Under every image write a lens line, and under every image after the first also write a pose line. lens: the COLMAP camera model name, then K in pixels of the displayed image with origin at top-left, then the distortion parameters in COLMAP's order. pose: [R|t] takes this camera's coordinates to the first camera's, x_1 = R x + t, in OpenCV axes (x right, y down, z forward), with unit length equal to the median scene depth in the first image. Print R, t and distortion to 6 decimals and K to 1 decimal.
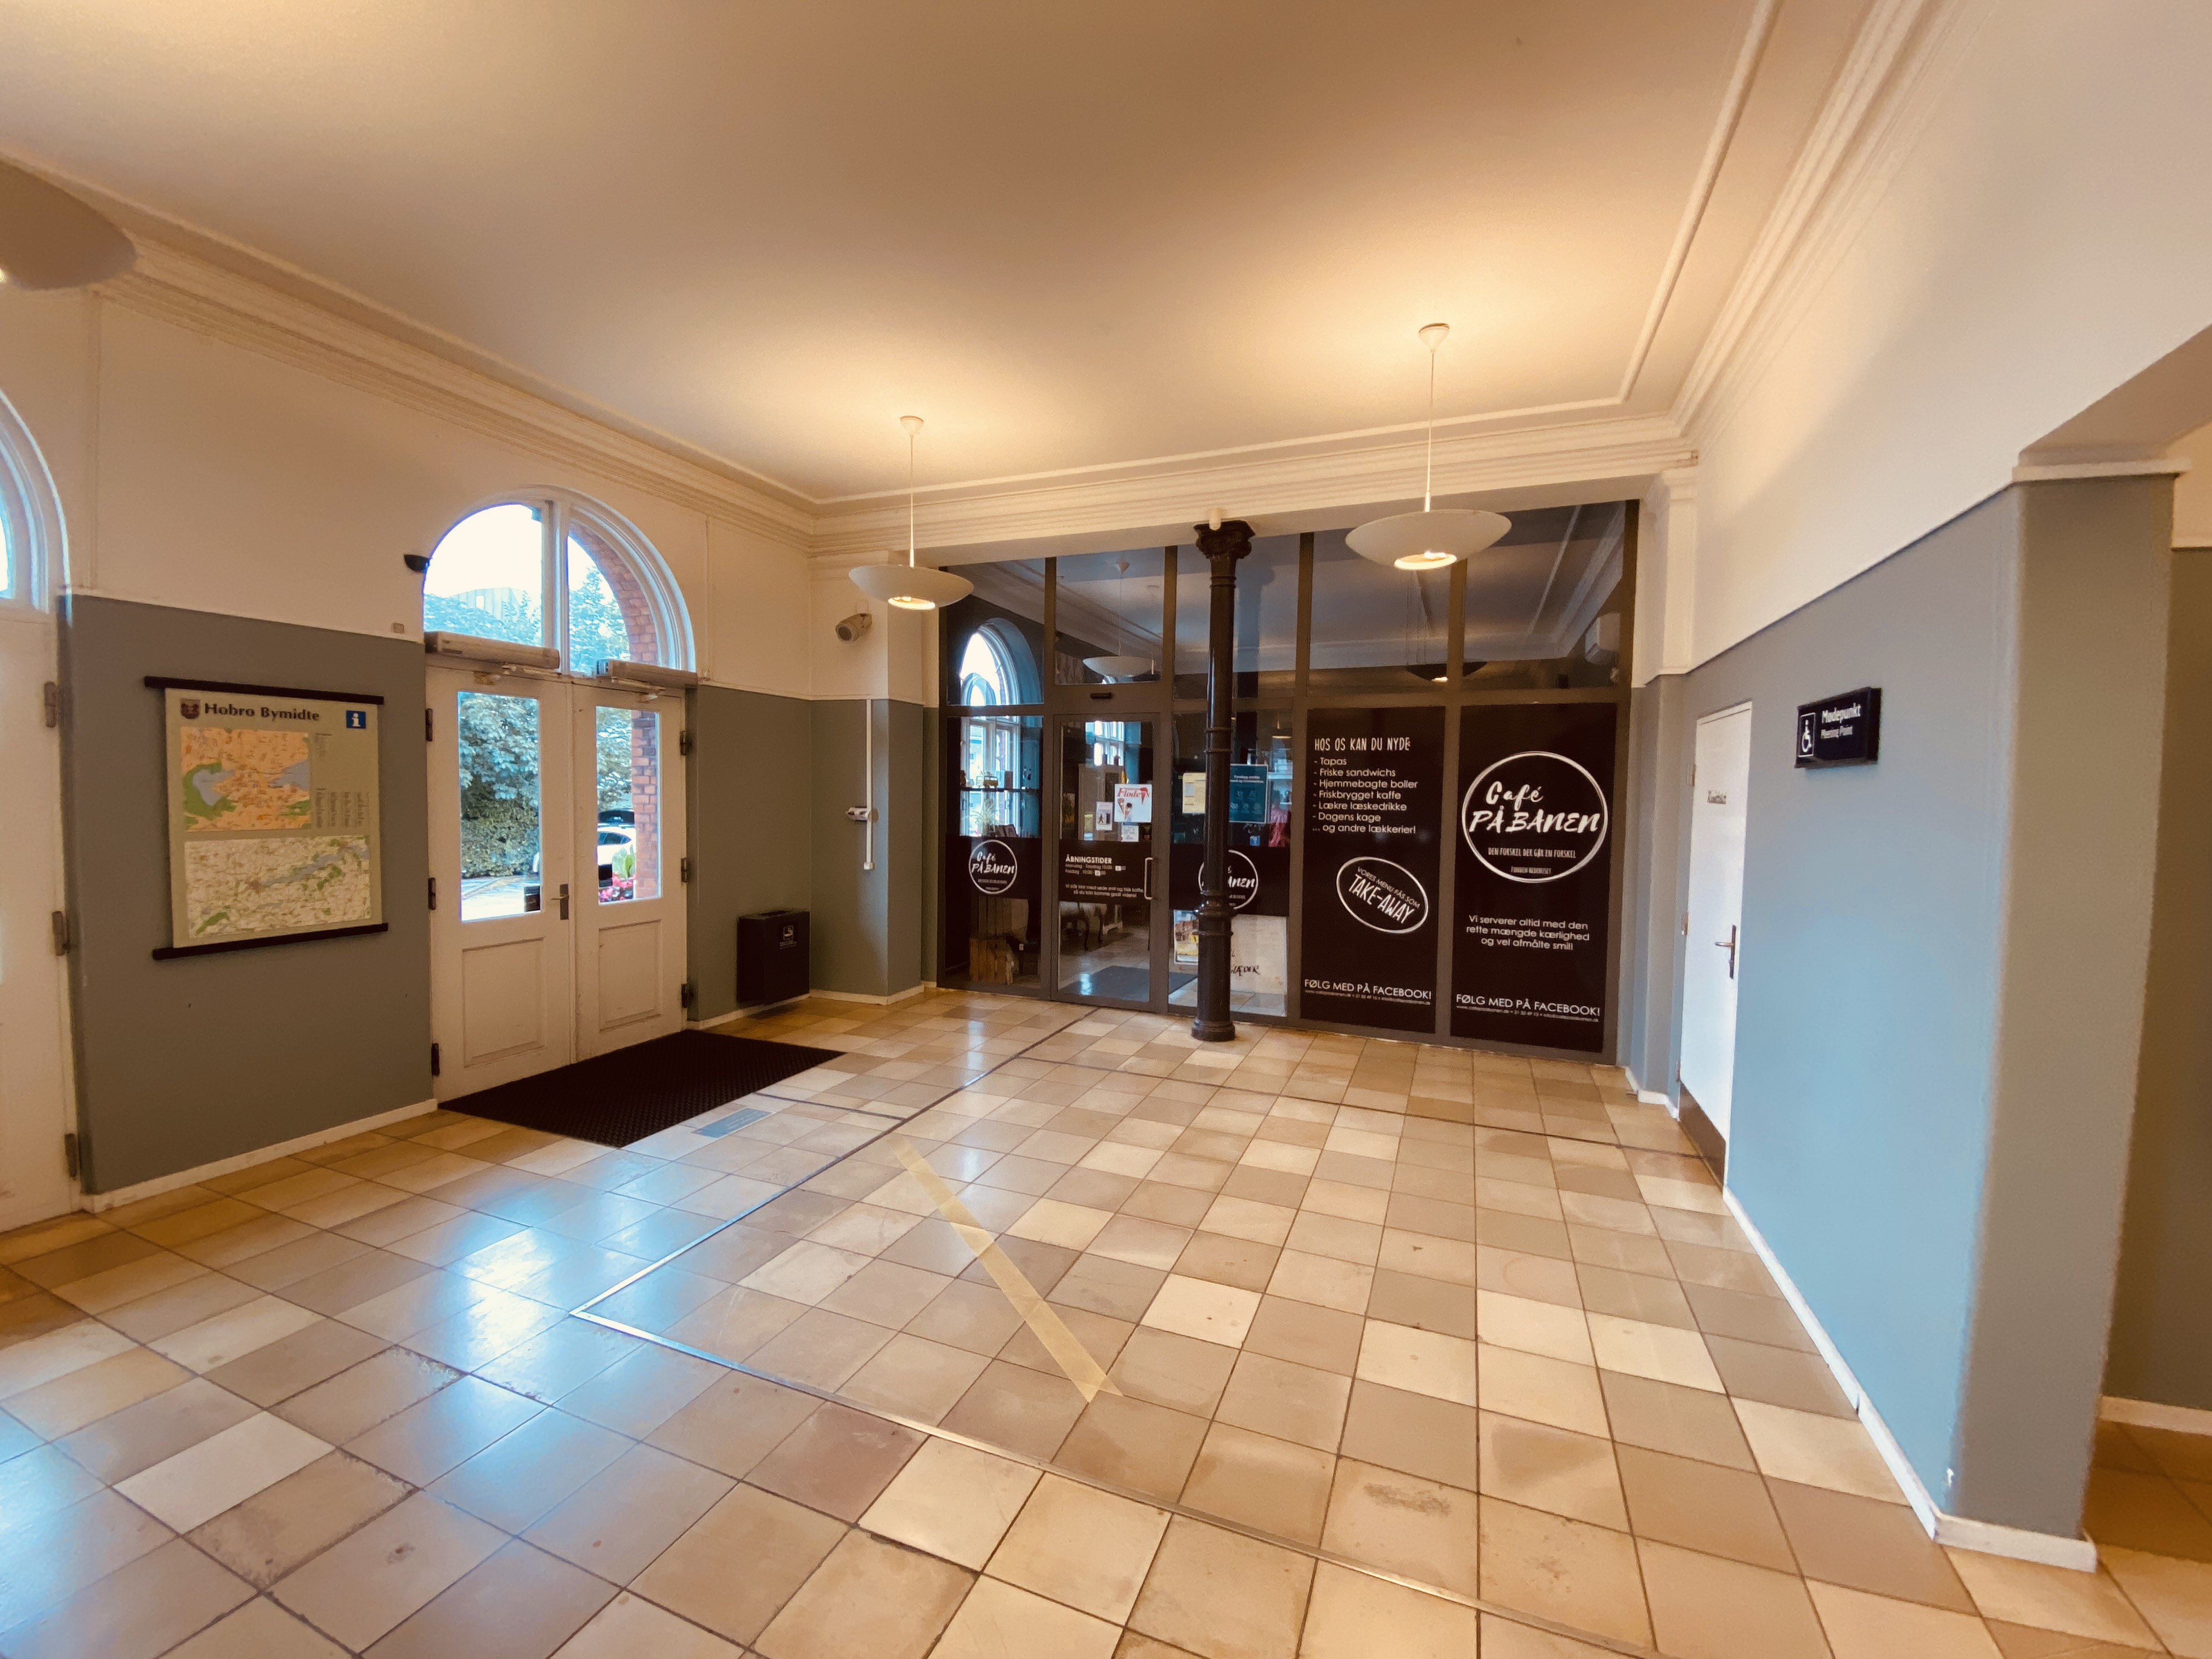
lens RADIAL K [[903.1, 0, 1112.1], [0, 903.1, 826.0], [0, 0, 1]] dist [0.016828, -0.019176]
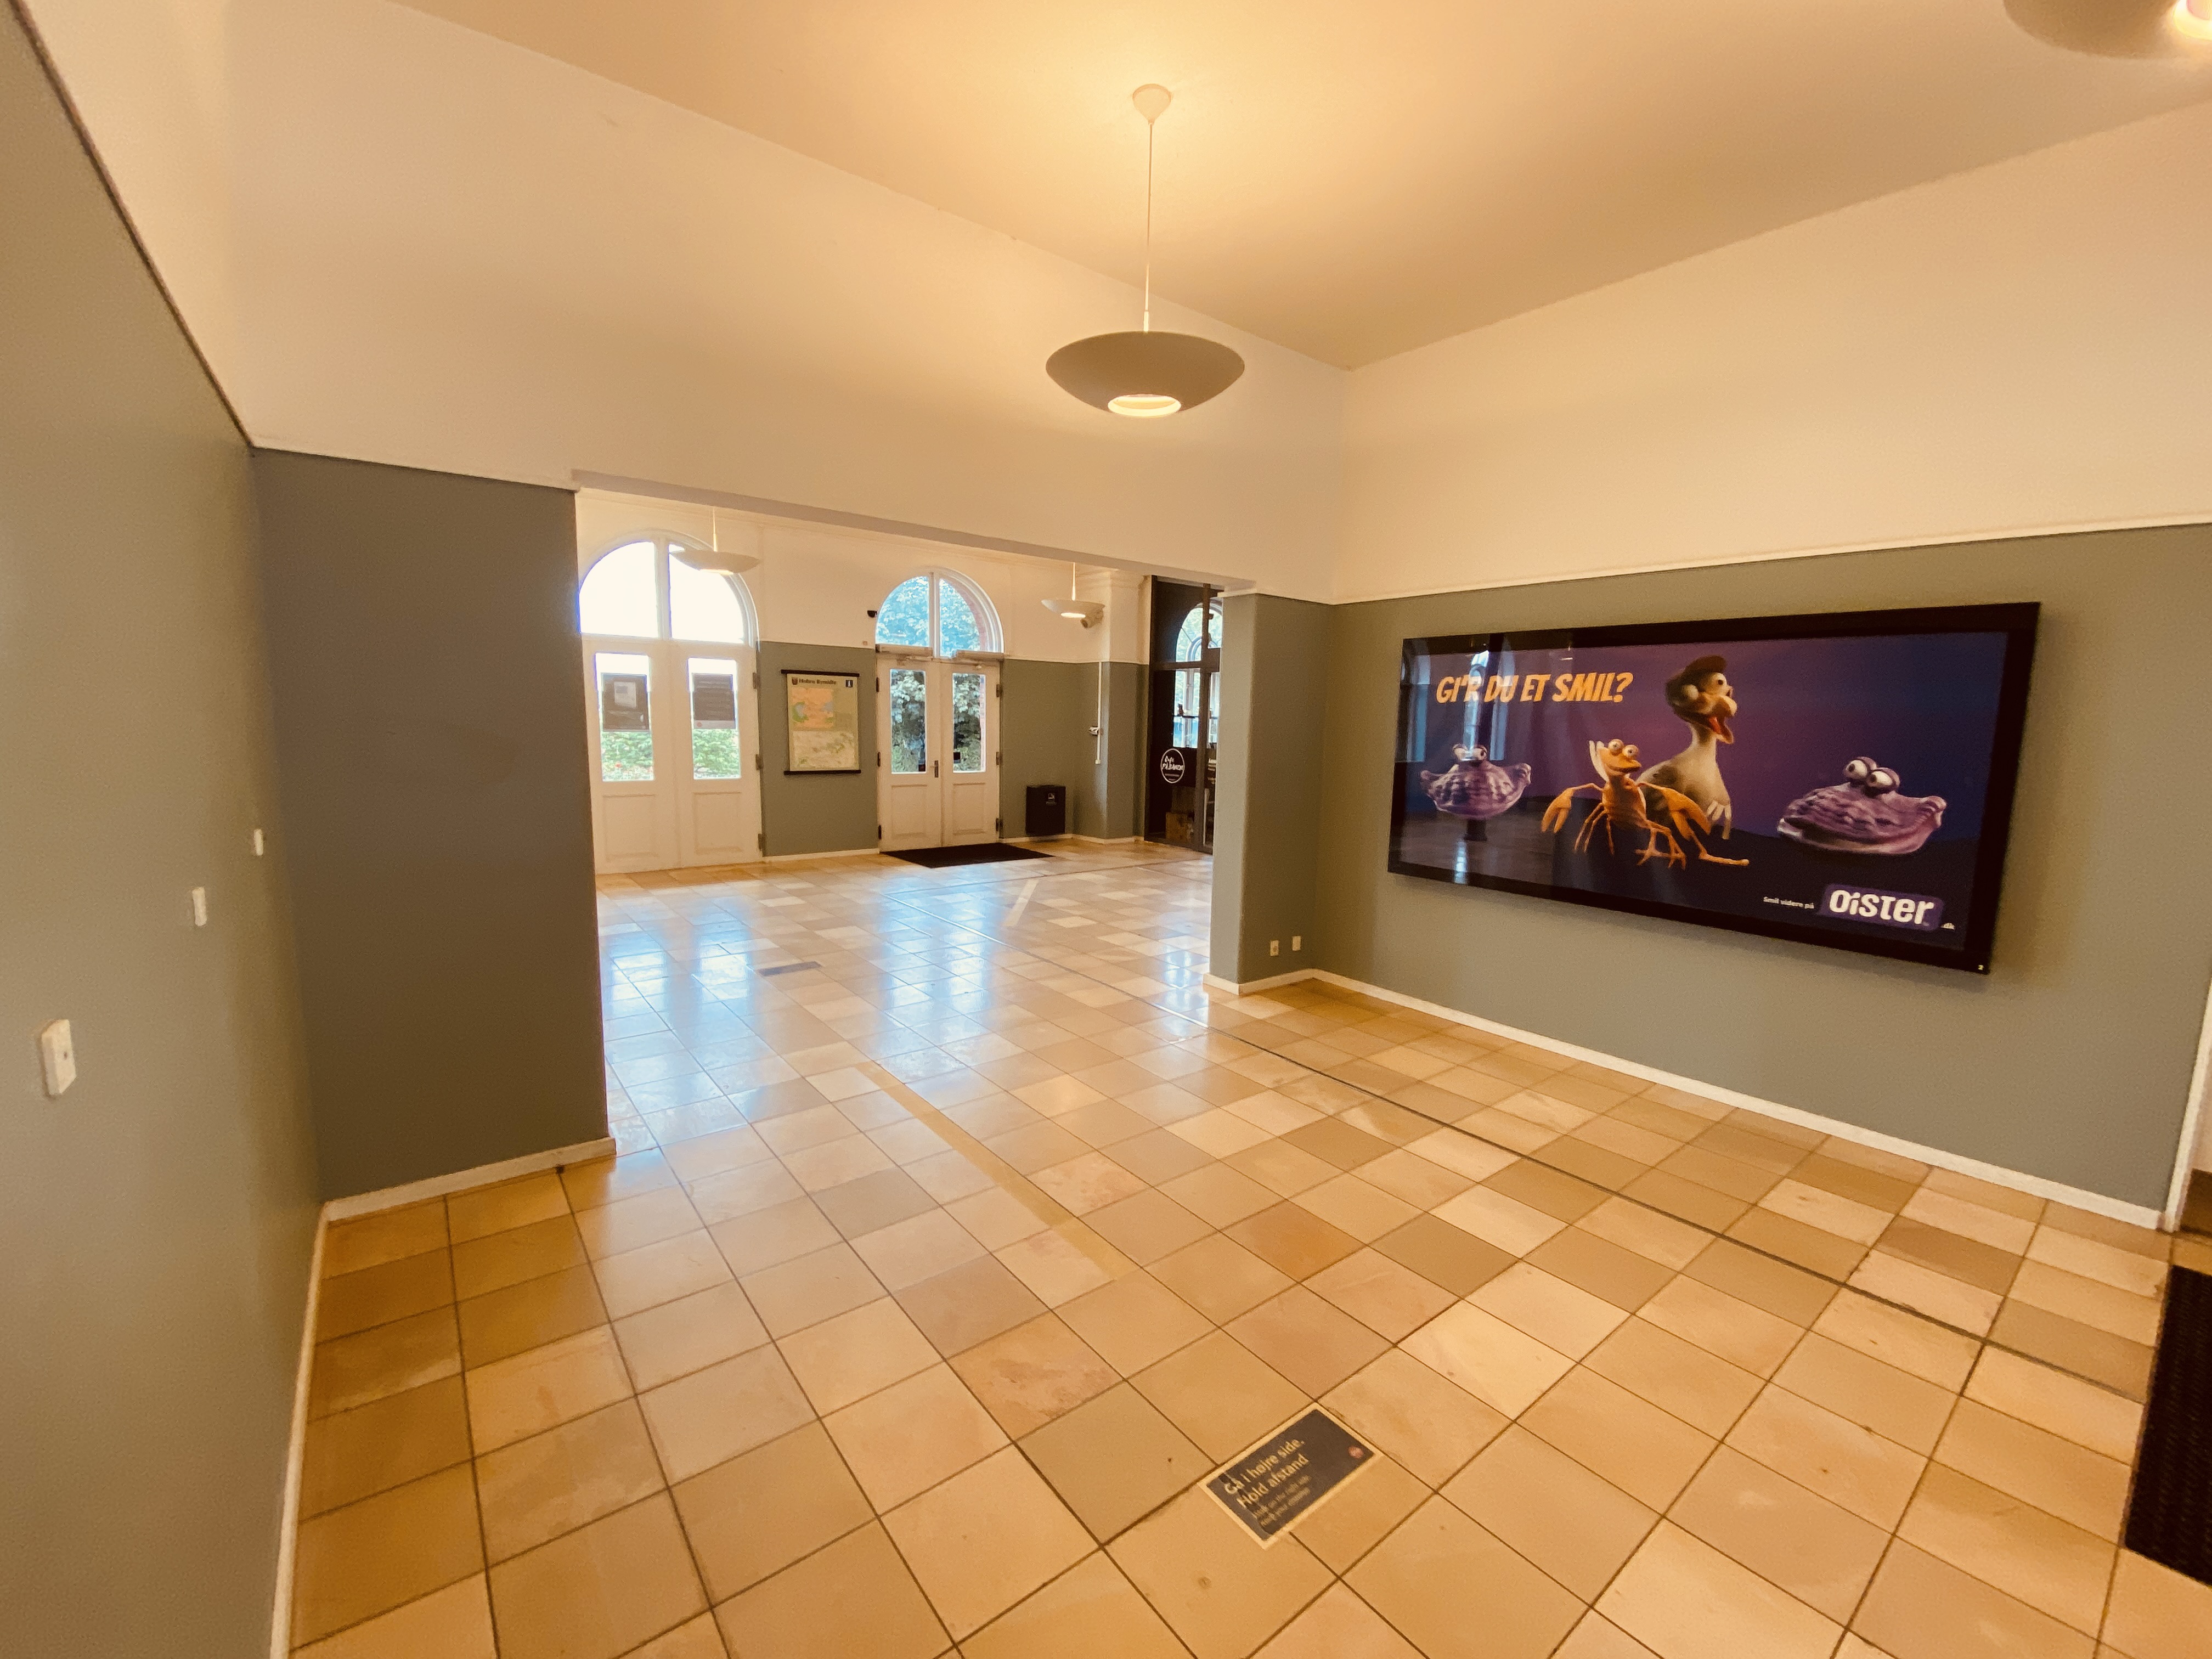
lens RADIAL K [[903.1, 0, 1111.9], [0, 903.1, 830.7], [0, 0, 1]] dist [0.016828, -0.019176]
pose [[0.862768, 0.063778, -0.501561, 0.946378], [-0.027563, 0.996470, 0.079297, 0.059196], [0.504848, -0.054590, 0.861480, -0.701111]]
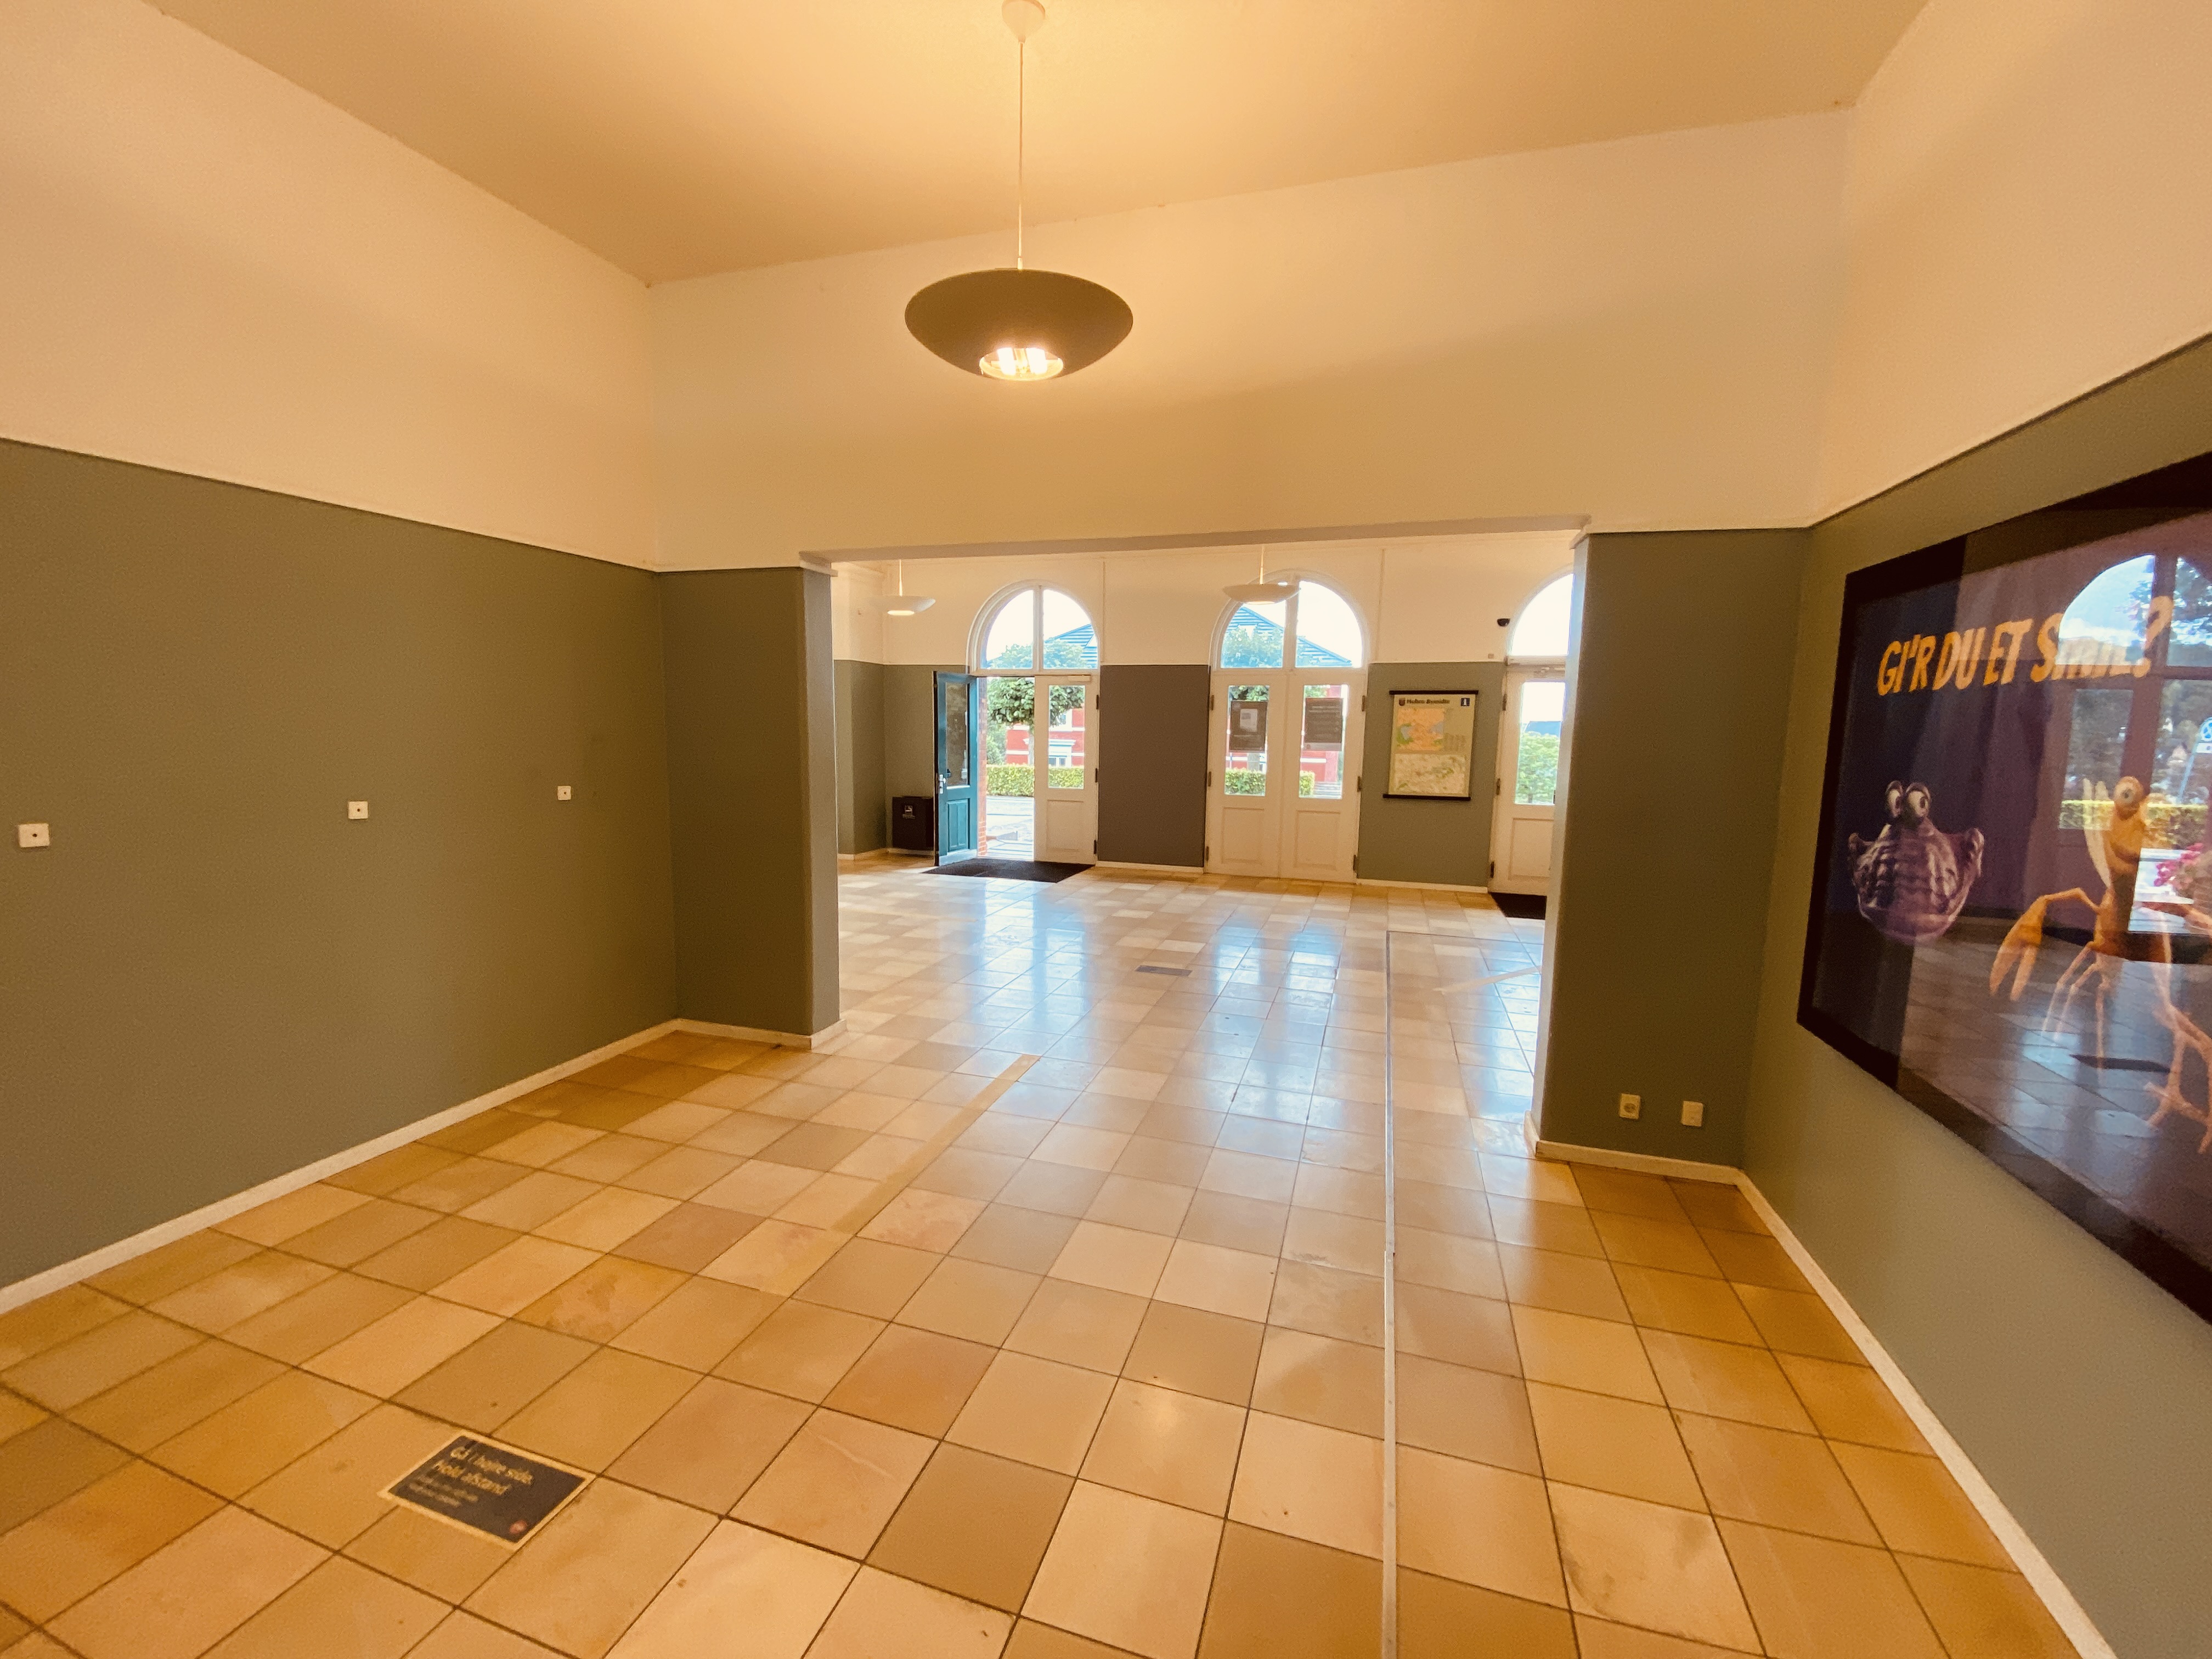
lens RADIAL K [[903.1, 0, 1096.7], [0, 903.1, 824.7], [0, 0, 1]] dist [0.016828, -0.019176]
pose [[0.061037, 0.090791, -0.993998, 1.249563], [-0.058169, 0.994485, 0.087264, 0.035600], [0.996439, 0.052494, 0.065982, -0.013773]]
